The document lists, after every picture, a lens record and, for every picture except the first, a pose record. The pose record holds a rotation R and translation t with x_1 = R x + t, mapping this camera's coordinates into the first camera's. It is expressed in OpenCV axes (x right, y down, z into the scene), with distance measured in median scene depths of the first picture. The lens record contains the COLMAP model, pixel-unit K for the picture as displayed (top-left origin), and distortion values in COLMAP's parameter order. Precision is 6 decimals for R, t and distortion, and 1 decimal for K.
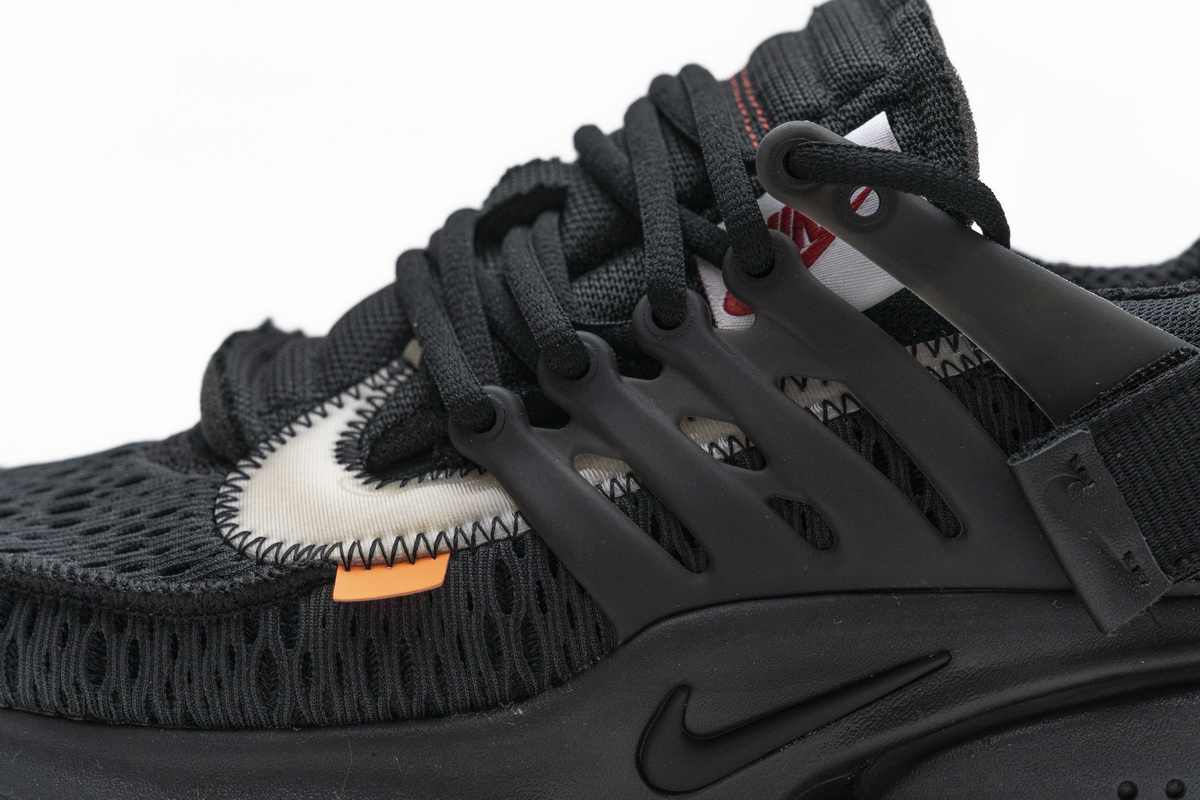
lens RADIAL K [[2260.9, 0, 597.7], [0, 2260.9, 395.0], [0, 0, 1]] dist [0.015438, 0.000000]
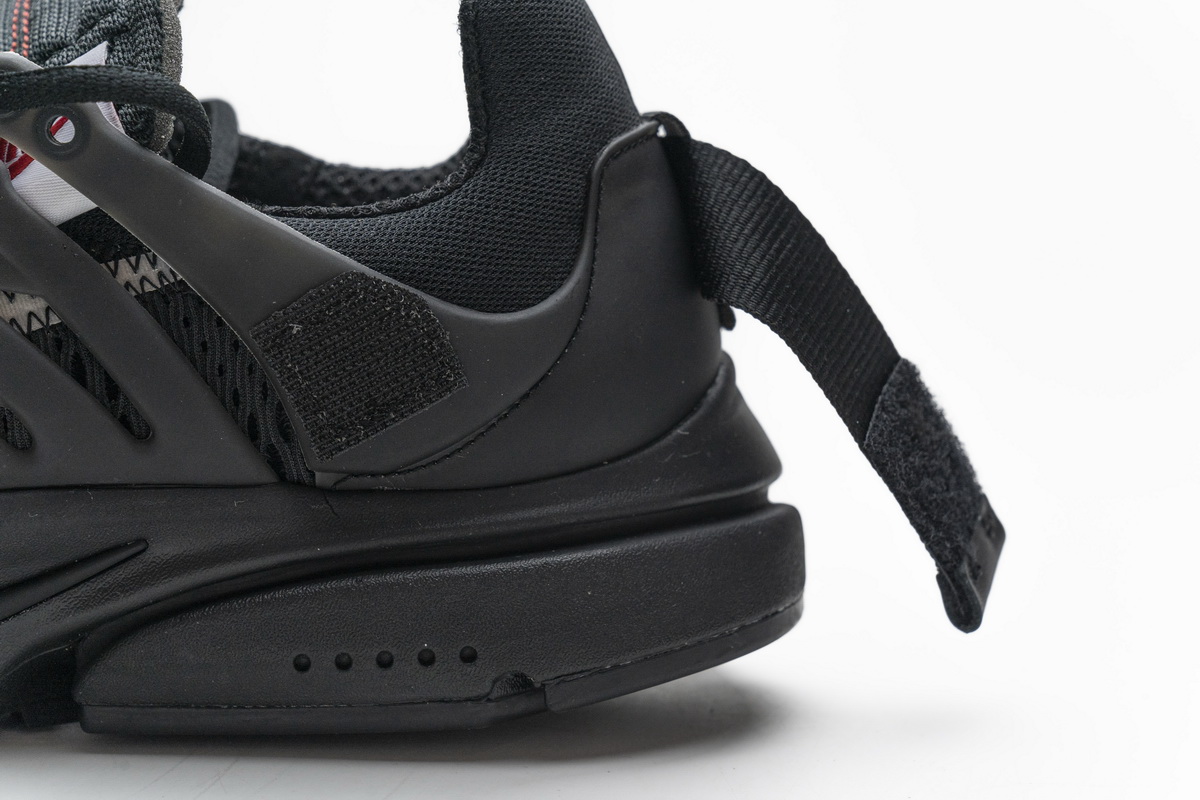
lens RADIAL K [[2260.9, 0, 583.4], [0, 2260.9, 401.2], [0, 0, 1]] dist [0.015438, 0.000000]
pose [[0.995478, 0.006557, 0.094768, 0.263434], [-0.017878, 0.992720, 0.119110, -0.089867], [-0.093297, -0.120265, 0.988348, -0.108016]]
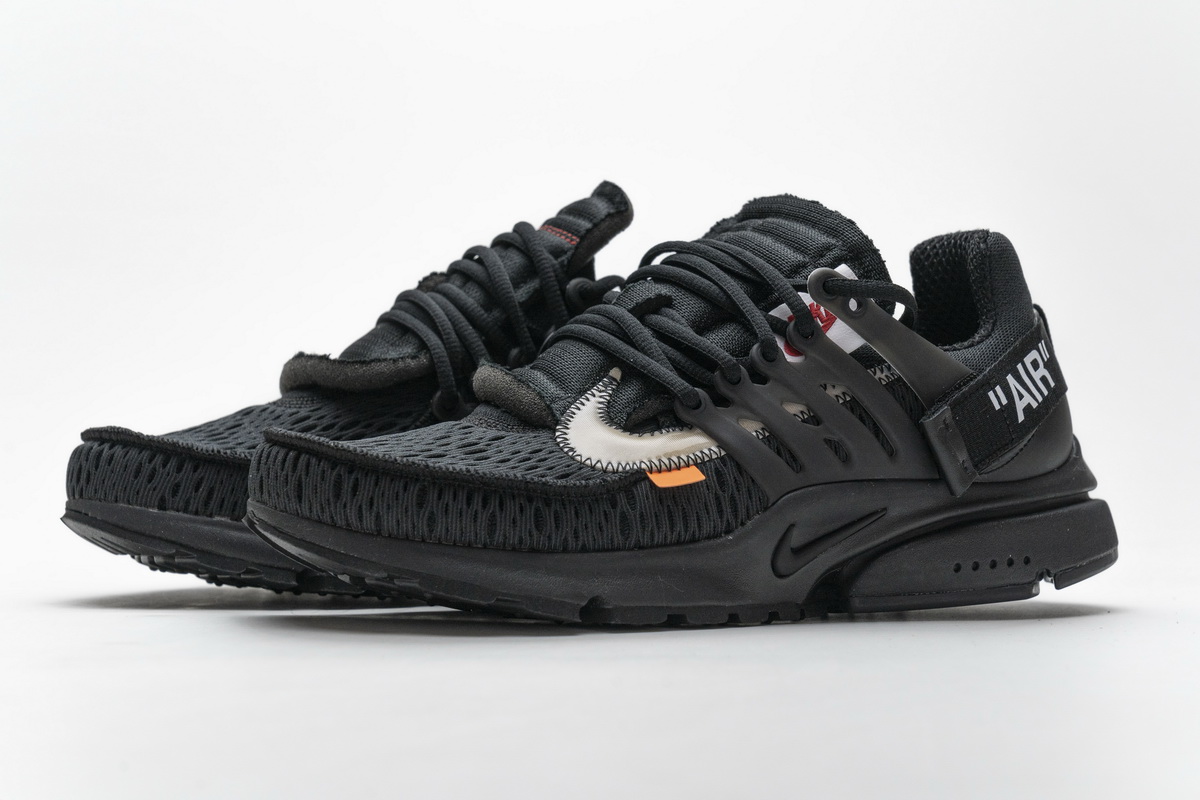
lens RADIAL K [[2297.6, 0, 594.4], [0, 2297.6, 397.0], [0, 0, 1]] dist [0.006401, 0.000000]
pose [[0.885960, 0.004690, 0.463738, -1.139472], [0.015413, 0.999099, -0.039550, 0.089188], [-0.463506, 0.042188, 0.885089, -0.859898]]
